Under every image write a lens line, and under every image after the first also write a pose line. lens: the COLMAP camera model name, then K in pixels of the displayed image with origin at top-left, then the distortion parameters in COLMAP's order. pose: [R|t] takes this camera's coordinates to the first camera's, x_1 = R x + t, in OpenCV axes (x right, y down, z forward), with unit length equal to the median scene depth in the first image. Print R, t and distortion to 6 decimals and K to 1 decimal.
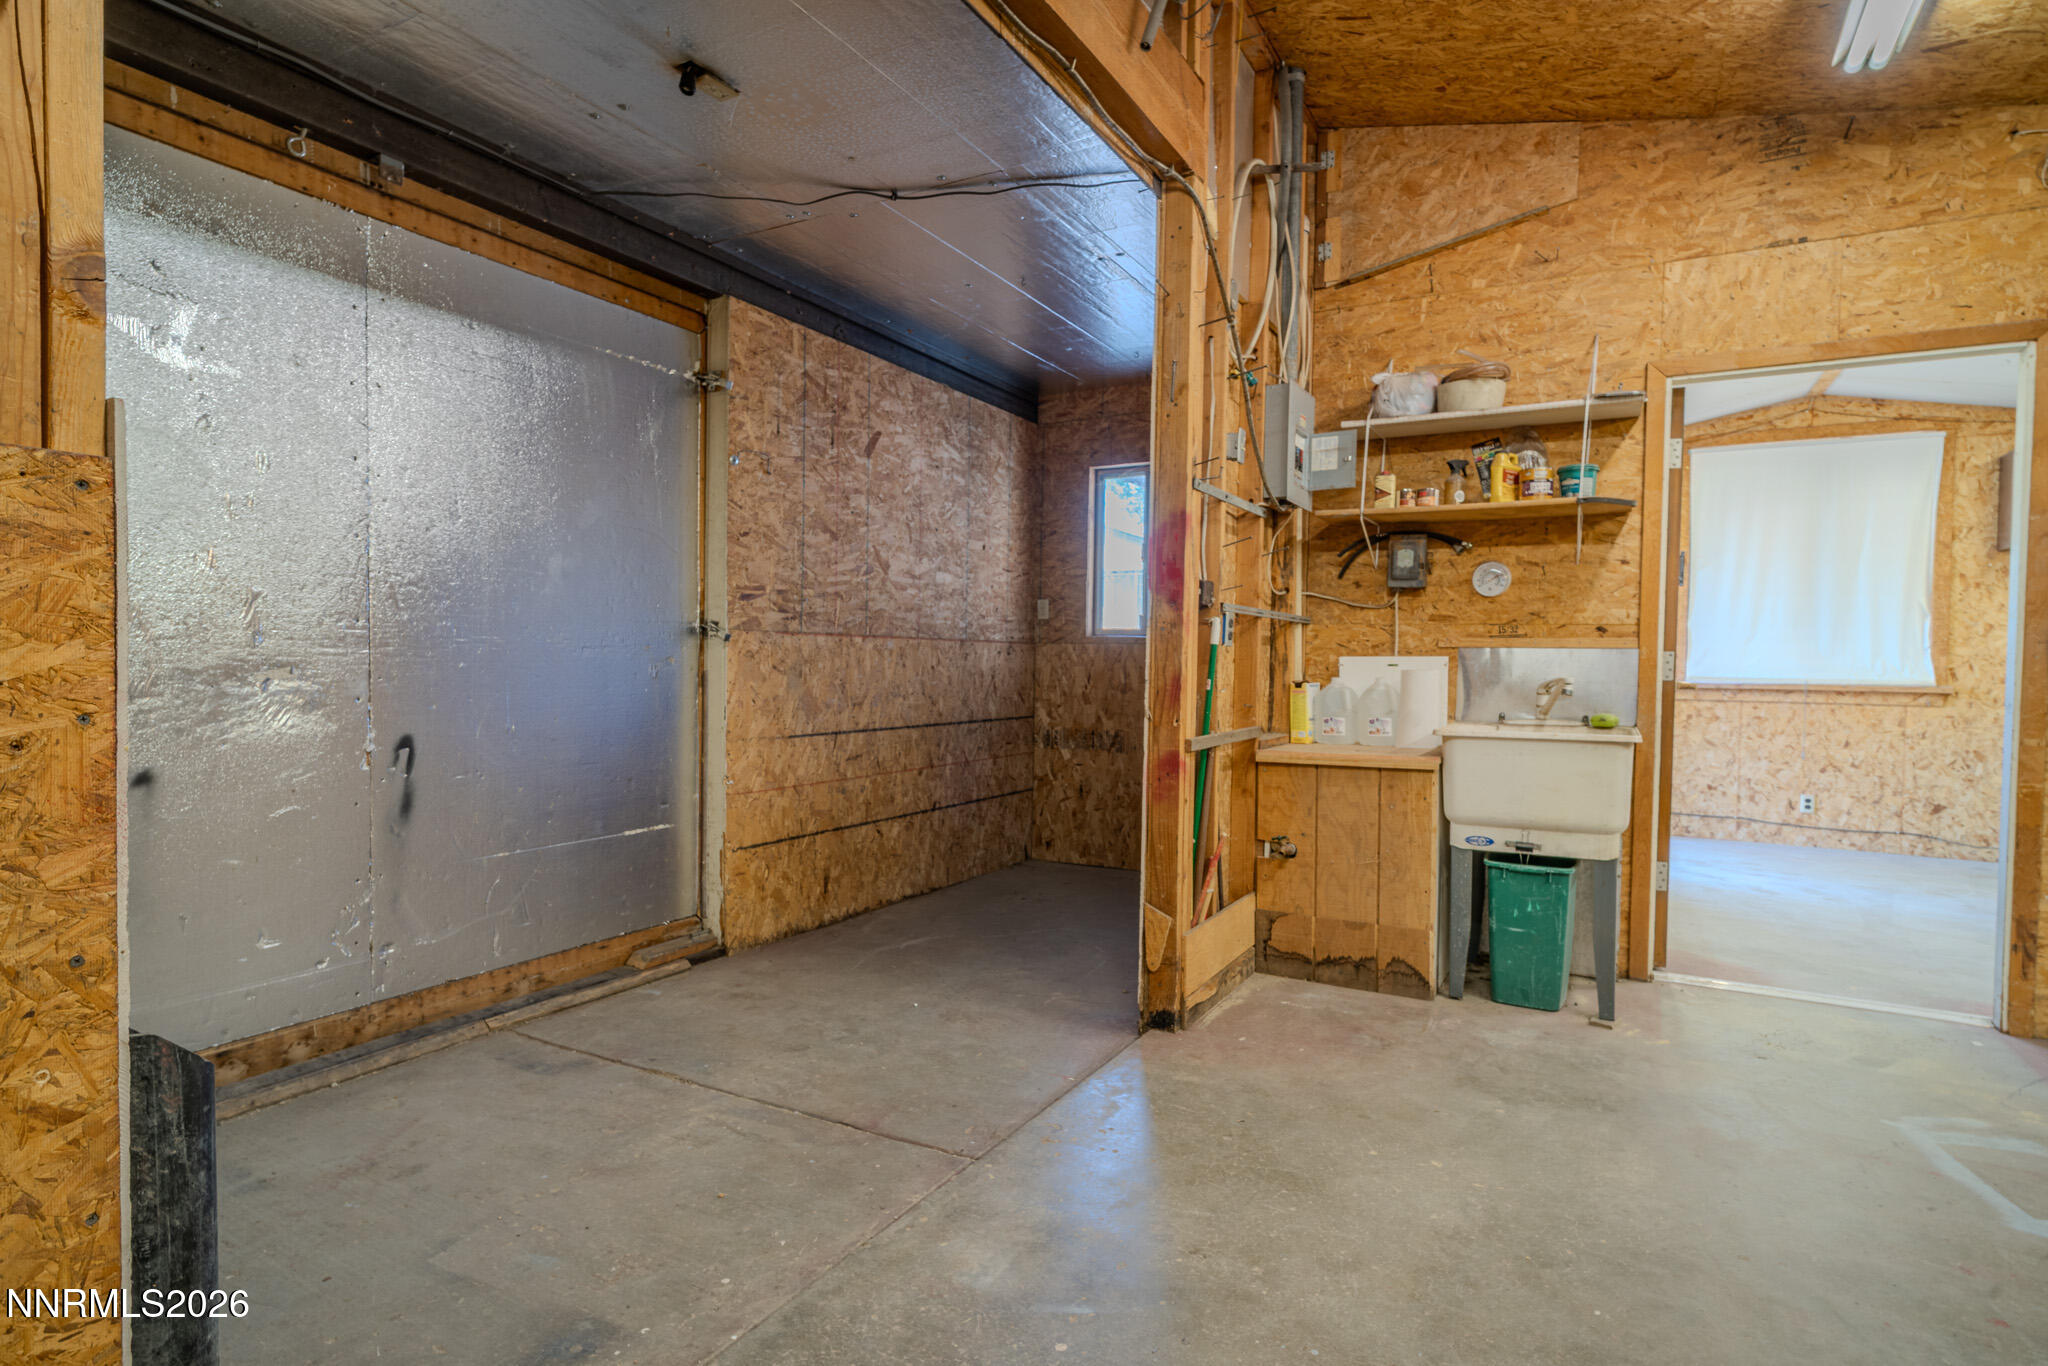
lens RADIAL K [[1058.8, 0, 1011.4], [0, 1058.8, 685.2], [0, 0, 1]] dist [0.008983, -0.002564]
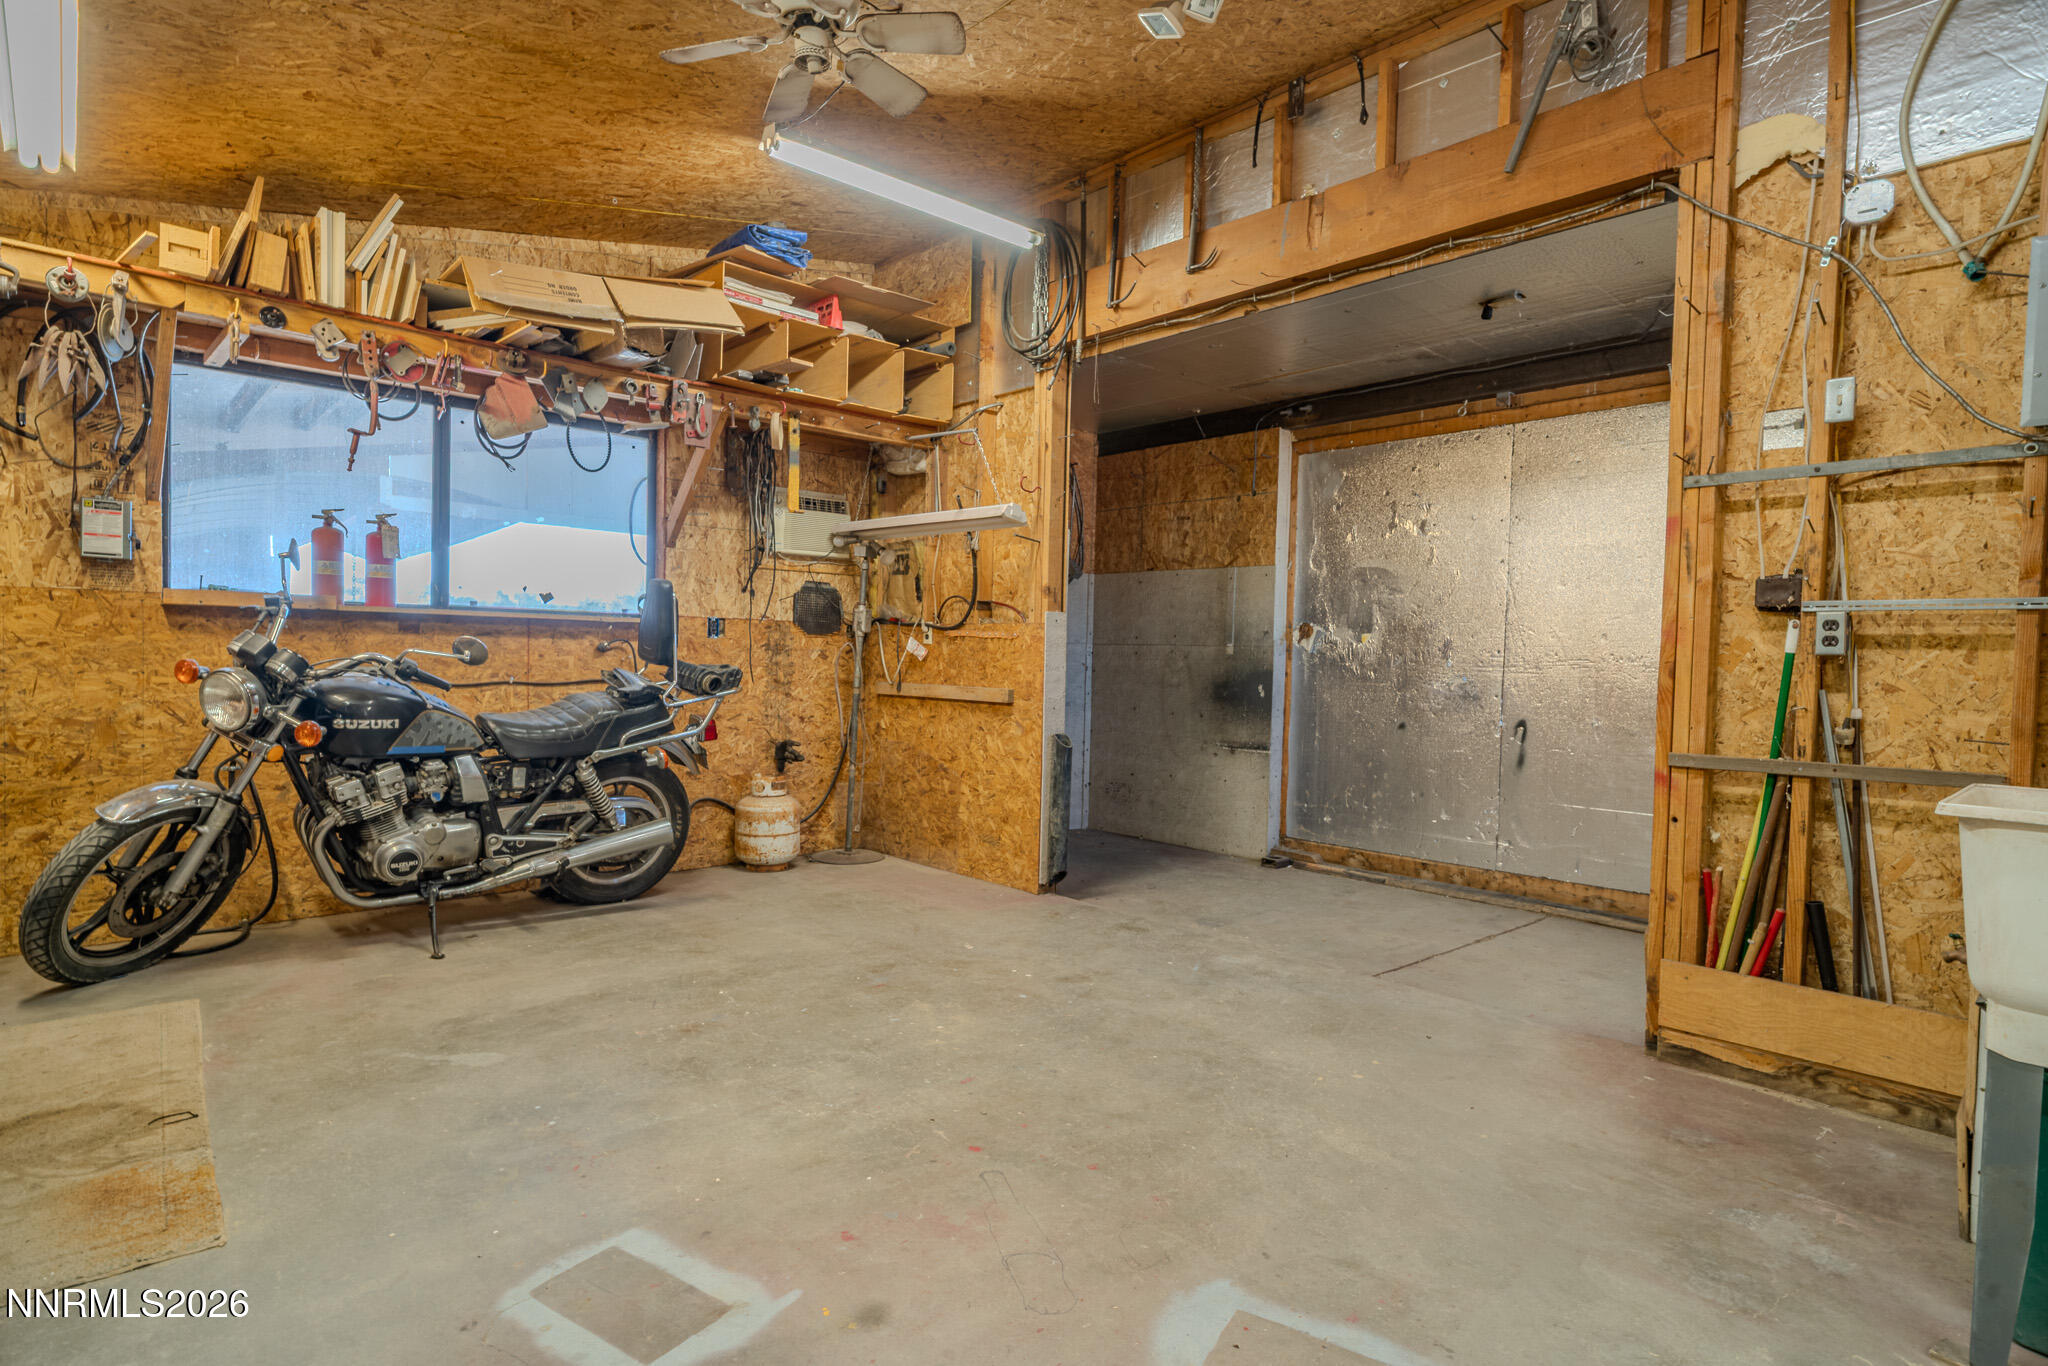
lens RADIAL K [[1058.8, 0, 1015.5], [0, 1058.8, 686.1], [0, 0, 1]] dist [0.008983, -0.002564]
pose [[-0.306239, 0.002477, -0.951951, 1.273105], [-0.052369, 0.998438, 0.019445, 0.003276], [0.950513, 0.055807, -0.305631, 0.743794]]
